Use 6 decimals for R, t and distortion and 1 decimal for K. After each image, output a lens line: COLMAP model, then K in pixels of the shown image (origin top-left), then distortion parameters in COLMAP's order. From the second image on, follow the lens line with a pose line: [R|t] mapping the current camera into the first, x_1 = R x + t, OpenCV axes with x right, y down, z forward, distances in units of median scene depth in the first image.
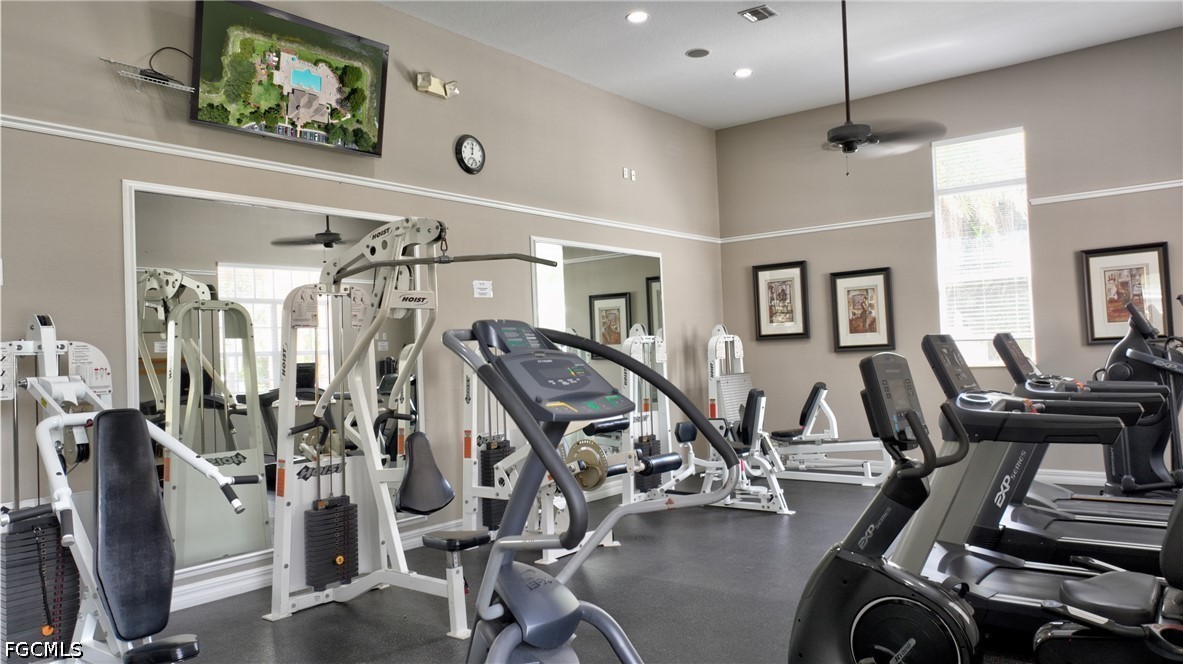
lens RADIAL K [[845.4, 0, 591.4], [0, 845.4, 330.4], [0, 0, 1]] dist [0.001398, -0.000290]
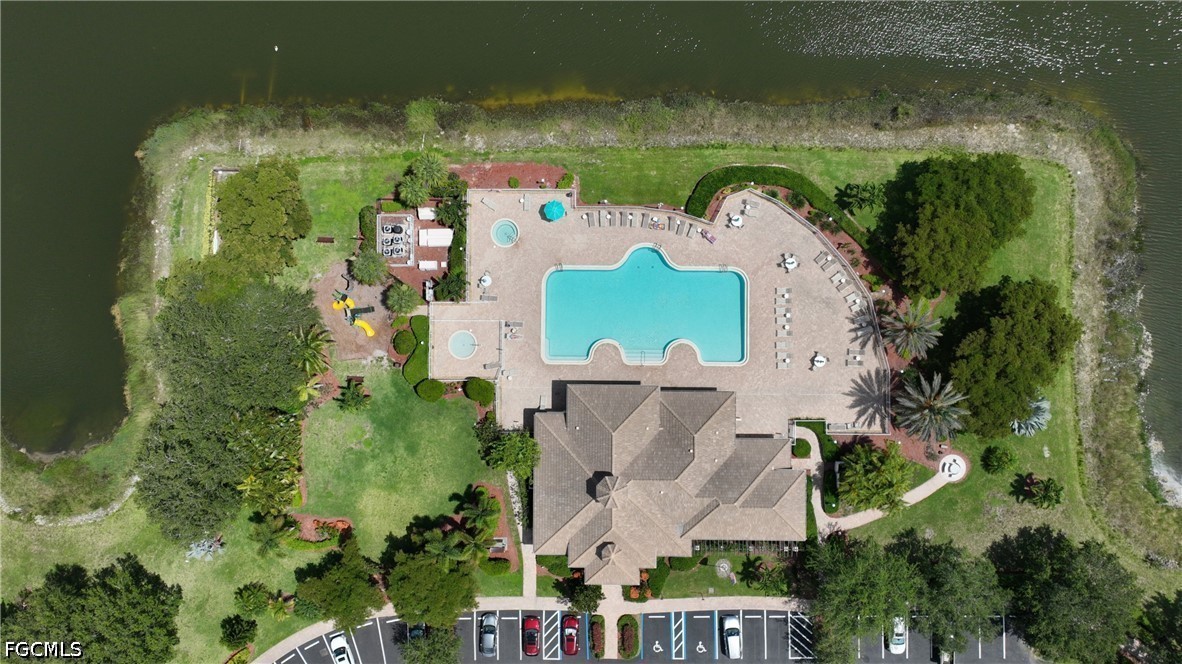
lens RADIAL K [[844.7, 0, 591.7], [0, 844.7, 332.0], [0, 0, 1]] dist [0.001398, -0.000290]
pose [[0.628491, -0.087609, -0.772868, -0.217257], [-0.007272, 0.992931, -0.118468, -0.275143], [0.777783, 0.080076, 0.623411, 0.896947]]
